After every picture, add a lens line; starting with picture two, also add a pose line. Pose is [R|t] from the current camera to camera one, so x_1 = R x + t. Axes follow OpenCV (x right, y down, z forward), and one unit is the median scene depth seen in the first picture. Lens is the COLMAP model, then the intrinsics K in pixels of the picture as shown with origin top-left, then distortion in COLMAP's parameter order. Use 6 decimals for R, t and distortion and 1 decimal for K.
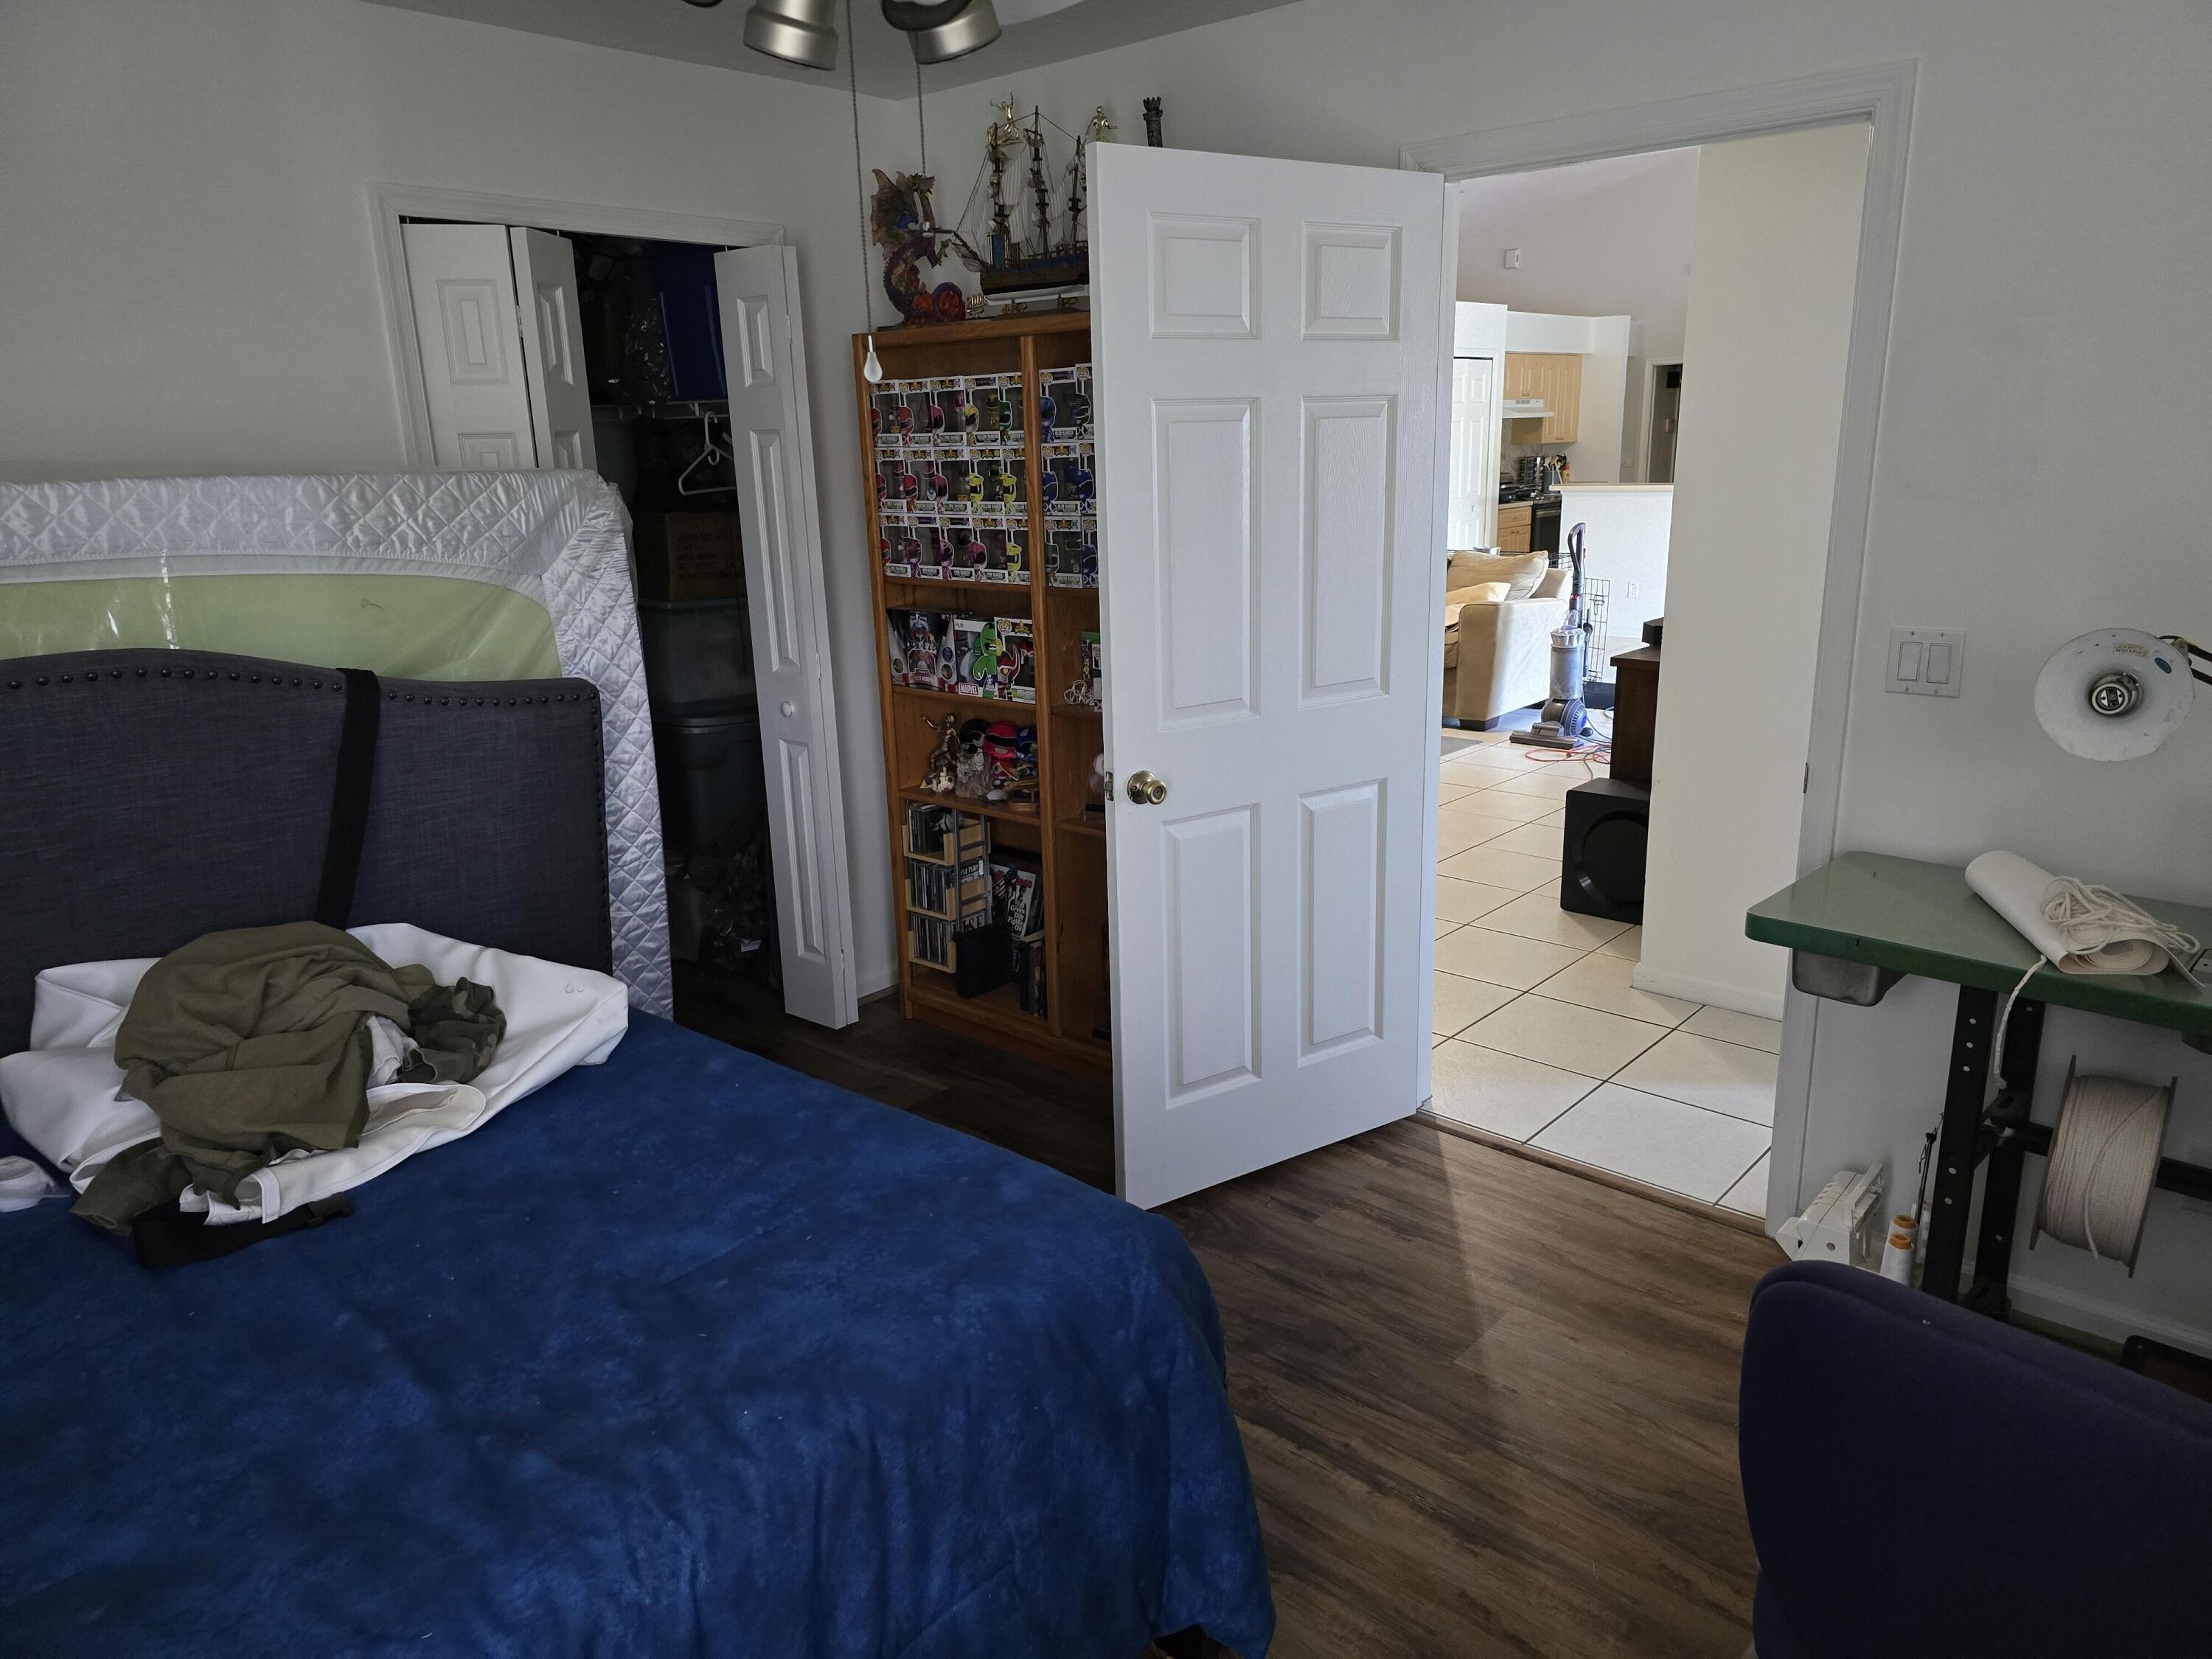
lens RADIAL K [[1475.5, 0, 1106.0], [0, 1475.5, 829.5], [0, 0, 1]] dist [0.061253, -0.046560]
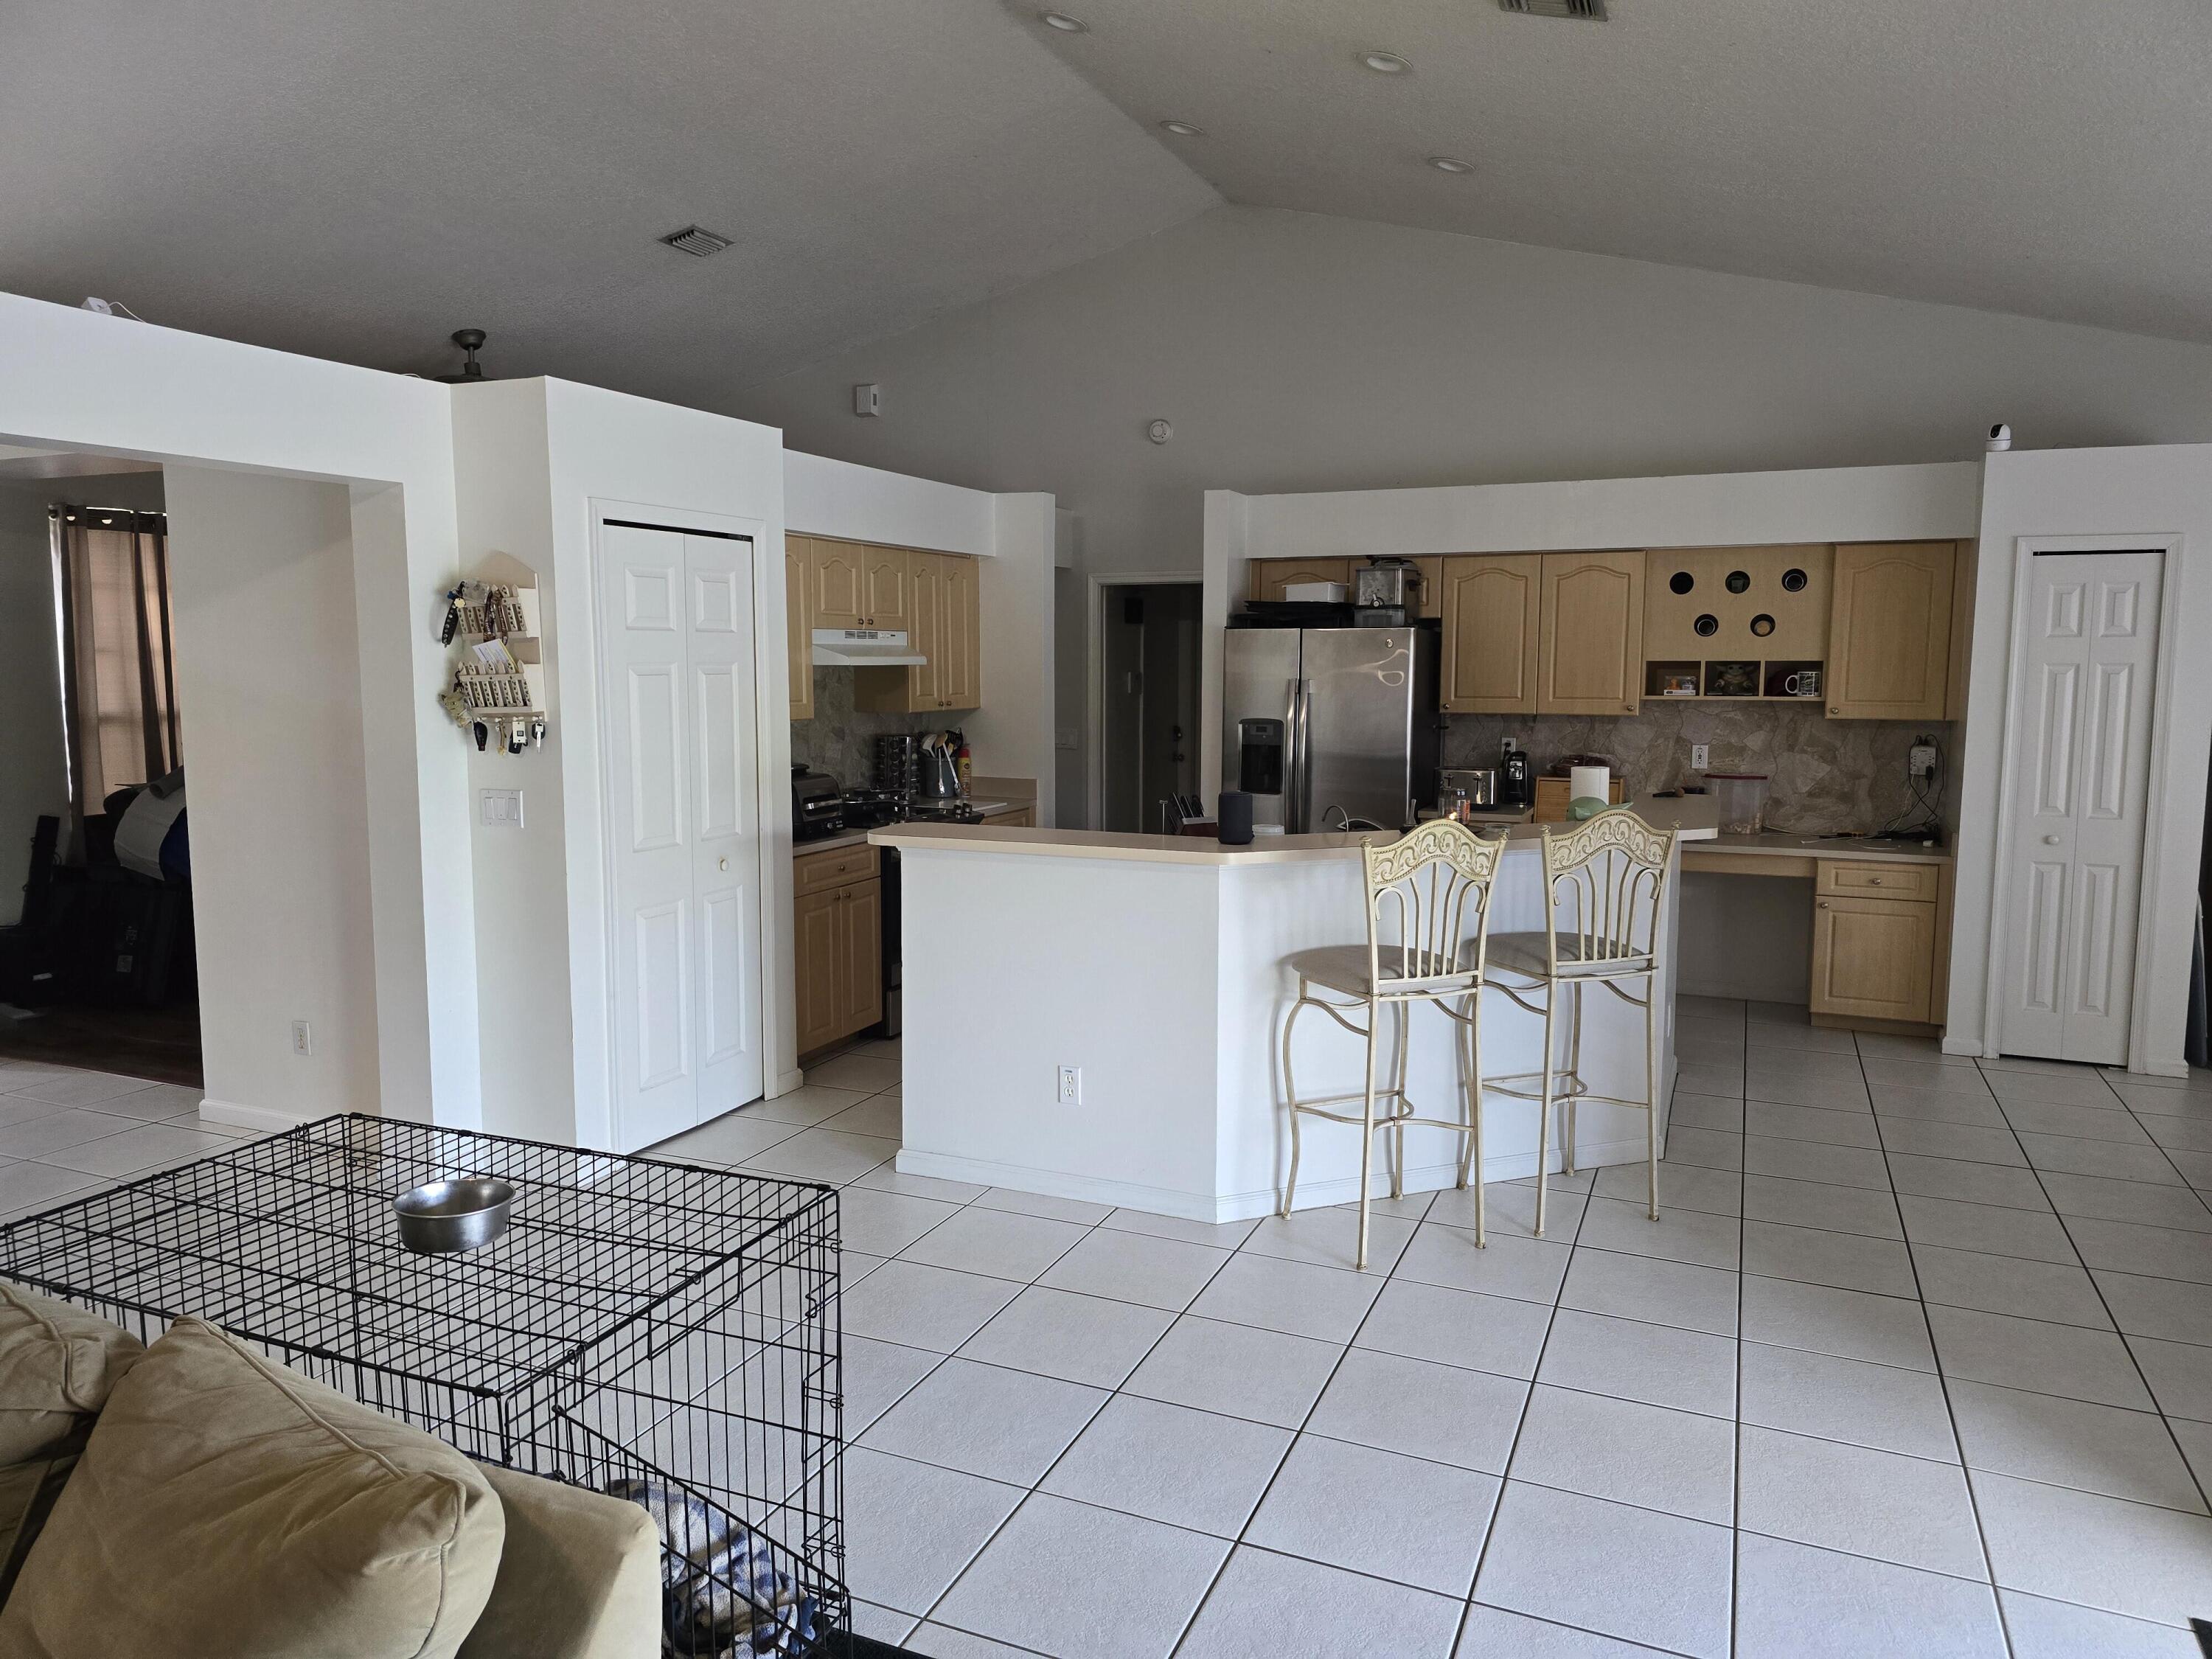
lens RADIAL K [[1475.5, 0, 1106.0], [0, 1475.5, 829.5], [0, 0, 1]] dist [0.061253, -0.046560]
pose [[0.948077, -0.008386, 0.317929, 0.193016], [0.054658, 0.989075, -0.136903, -0.143130], [-0.313308, 0.147172, 0.938178, 0.492603]]
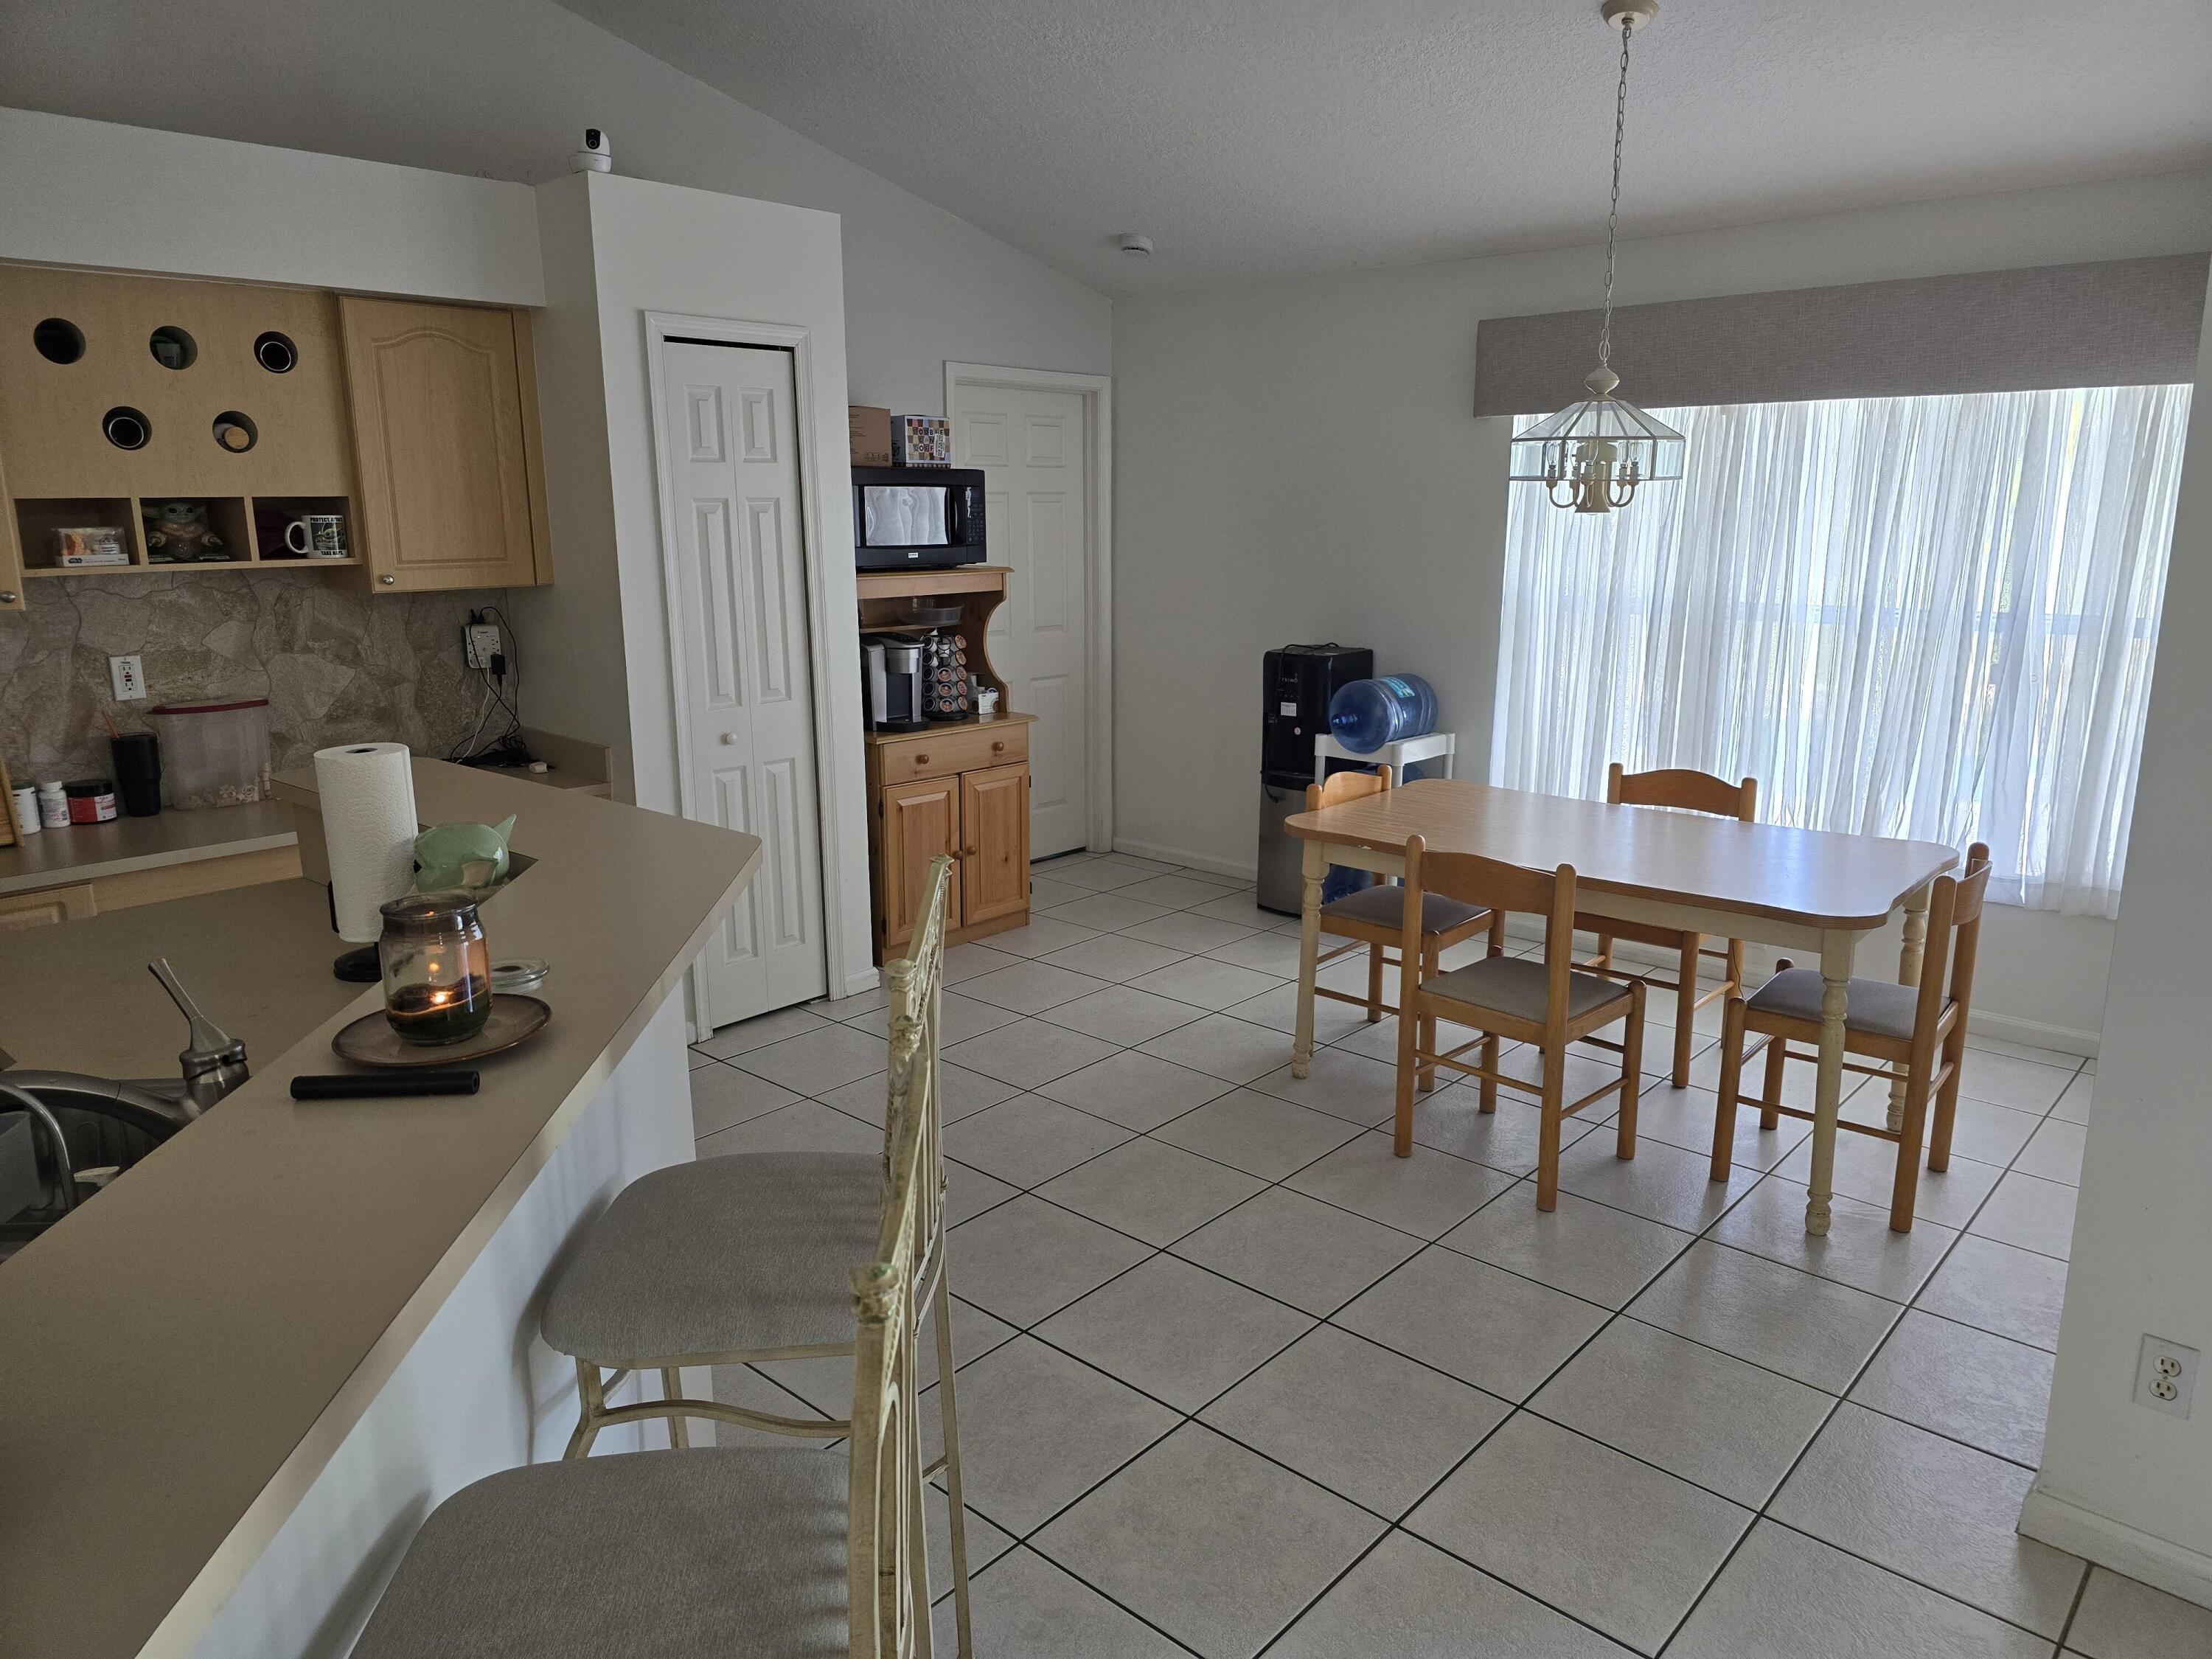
lens RADIAL K [[1475.5, 0, 1106.0], [0, 1475.5, 829.5], [0, 0, 1]] dist [0.061253, -0.046560]
pose [[0.006083, -0.197864, 0.980211, 0.263121], [0.264773, 0.945563, 0.189227, -0.199156], [-0.964292, 0.258382, 0.058140, 0.699544]]
